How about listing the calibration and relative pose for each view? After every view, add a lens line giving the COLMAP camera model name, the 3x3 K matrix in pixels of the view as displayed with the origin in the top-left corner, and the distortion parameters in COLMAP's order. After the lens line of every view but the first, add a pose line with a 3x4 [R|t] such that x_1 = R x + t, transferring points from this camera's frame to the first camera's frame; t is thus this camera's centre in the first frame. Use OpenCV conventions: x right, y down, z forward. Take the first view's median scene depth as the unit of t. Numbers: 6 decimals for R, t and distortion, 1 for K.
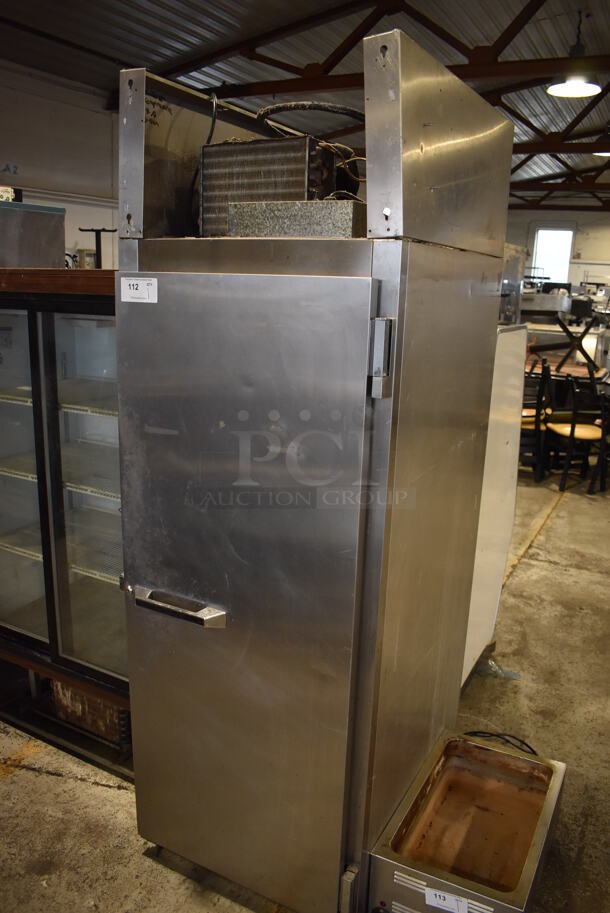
lens RADIAL K [[704.2, 0, 310.6], [0, 704.2, 458.7], [0, 0, 1]] dist [-0.093109, 0.008399]
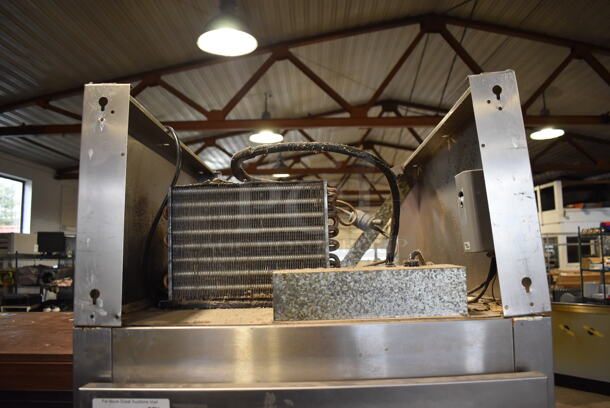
lens RADIAL K [[470.5, 0, 305.5], [0, 470.5, 205.7], [0, 0, 1]] dist [-0.093109, 0.008399]
pose [[0.887319, -0.011003, 0.461025, -0.231679], [0.168481, 0.938342, -0.301875, -0.214997], [-0.429278, 0.345533, 0.834462, 0.432172]]
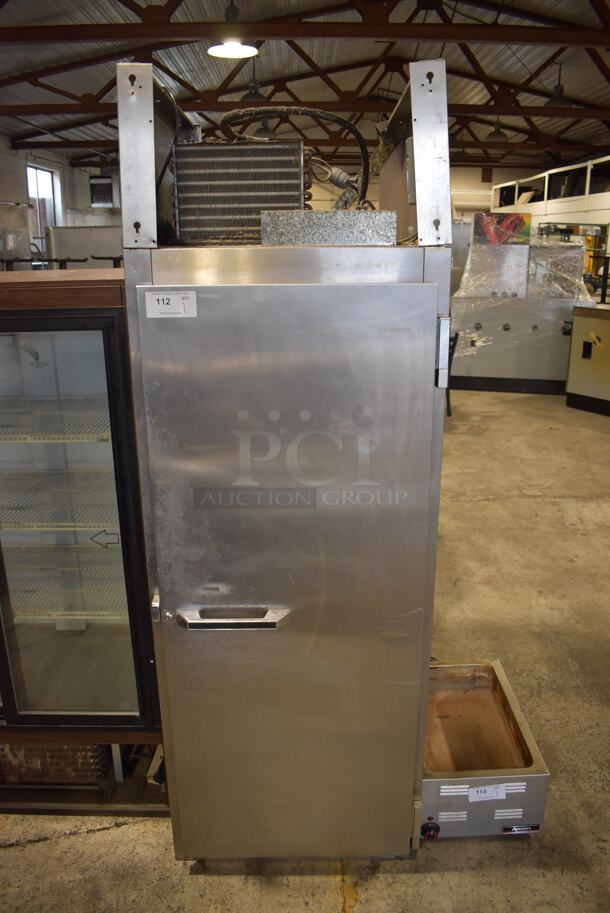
lens RADIAL K [[704.2, 0, 305.6], [0, 704.2, 456.5], [0, 0, 1]] dist [-0.093109, 0.008399]
pose [[0.879363, -0.178128, 0.441577, -0.429239], [0.152645, 0.983903, 0.092917, -0.079432], [-0.451020, -0.014303, 0.892399, 0.056519]]
